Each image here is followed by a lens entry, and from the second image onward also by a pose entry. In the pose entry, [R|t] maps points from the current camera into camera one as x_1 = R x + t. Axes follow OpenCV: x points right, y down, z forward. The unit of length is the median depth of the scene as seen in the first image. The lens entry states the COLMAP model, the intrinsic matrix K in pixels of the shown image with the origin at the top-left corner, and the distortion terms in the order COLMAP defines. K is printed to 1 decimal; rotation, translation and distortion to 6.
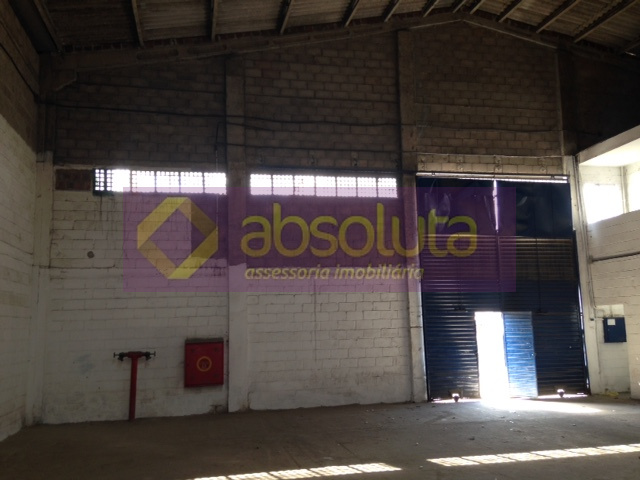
lens RADIAL K [[577.7, 0, 319.2], [0, 577.7, 238.8], [0, 0, 1]] dist [0.014983, -0.011976]
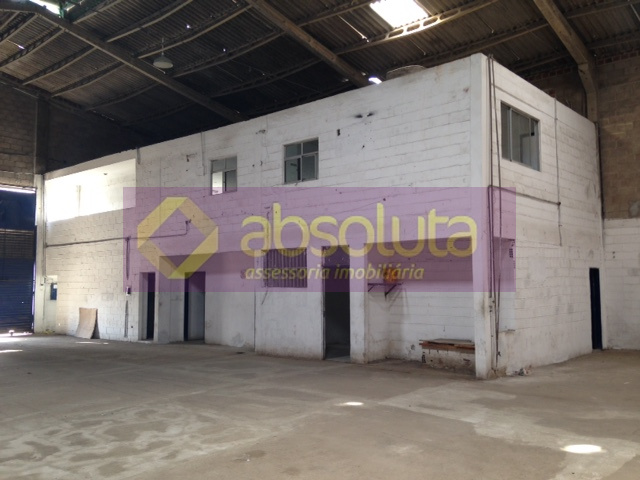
lens RADIAL K [[577.7, 0, 322.4], [0, 577.7, 243.4], [0, 0, 1]] dist [0.014983, -0.011976]
pose [[0.801715, 0.059859, 0.594702, 0.144505], [-0.102143, 0.994057, 0.037642, -0.098964], [-0.588915, -0.090923, 0.803064, -0.631847]]
